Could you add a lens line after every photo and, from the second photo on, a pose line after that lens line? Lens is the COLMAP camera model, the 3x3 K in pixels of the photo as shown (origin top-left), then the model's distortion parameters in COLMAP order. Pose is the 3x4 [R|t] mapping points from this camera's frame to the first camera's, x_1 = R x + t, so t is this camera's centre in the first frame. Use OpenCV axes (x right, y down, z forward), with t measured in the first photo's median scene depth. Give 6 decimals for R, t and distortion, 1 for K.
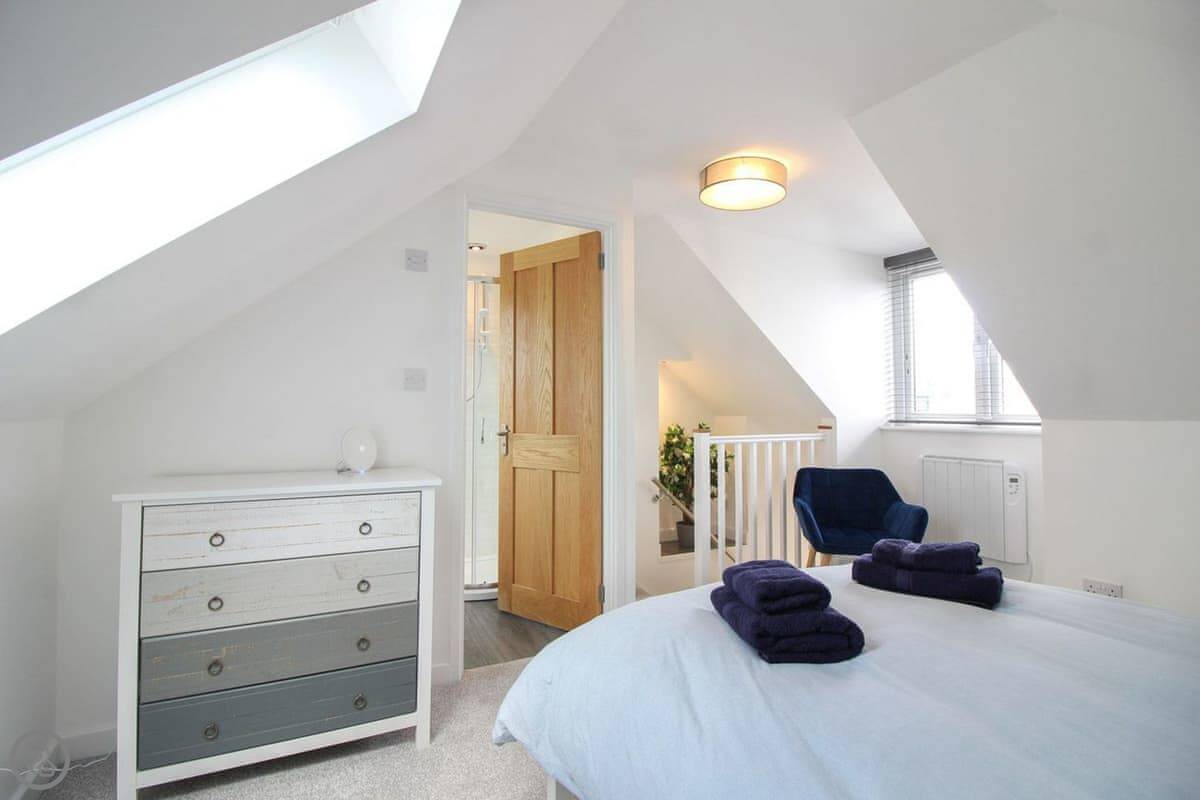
lens RADIAL K [[952.1, 0, 599.4], [0, 952.1, 381.5], [0, 0, 1]] dist [0.014433, -0.001691]
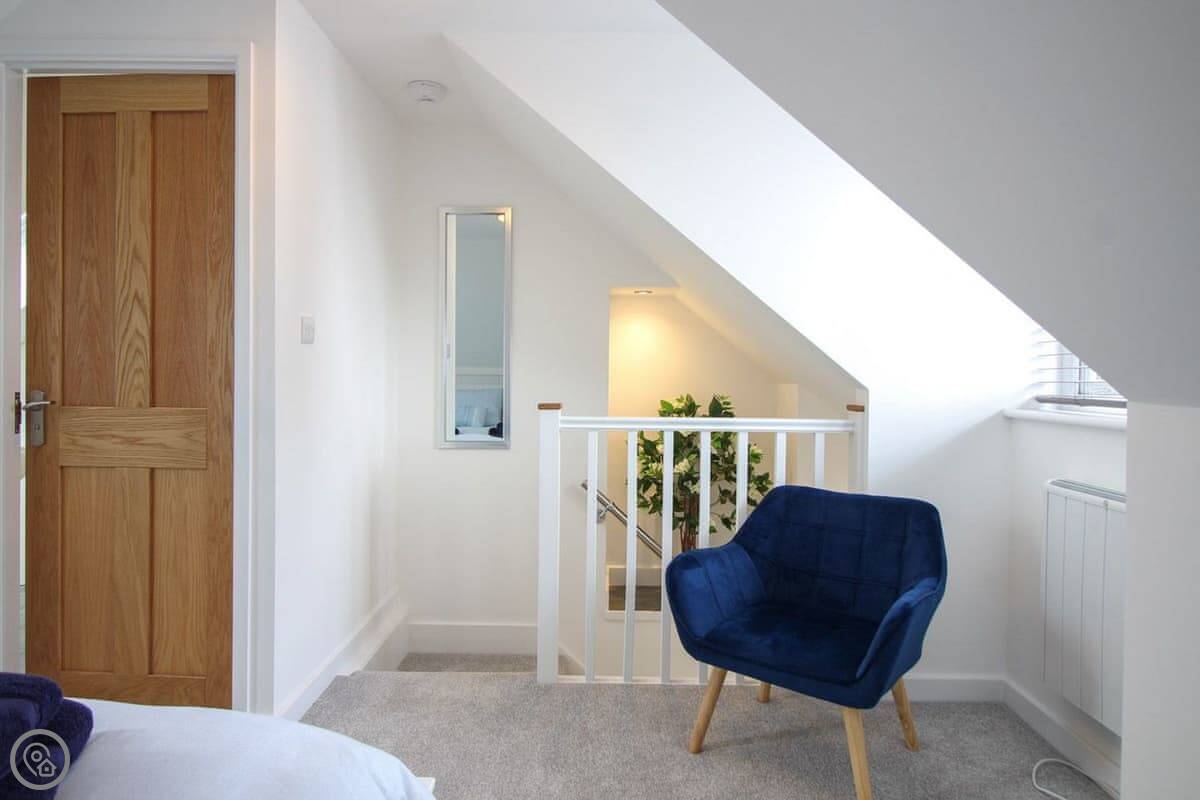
lens RADIAL K [[952.1, 0, 599.4], [0, 952.1, 381.5], [0, 0, 1]] dist [0.014433, -0.001691]
pose [[0.810204, 0.010988, -0.586046, 0.420375], [0.008087, 0.999520, 0.029921, 0.018969], [0.586093, -0.028982, 0.809725, 0.532693]]
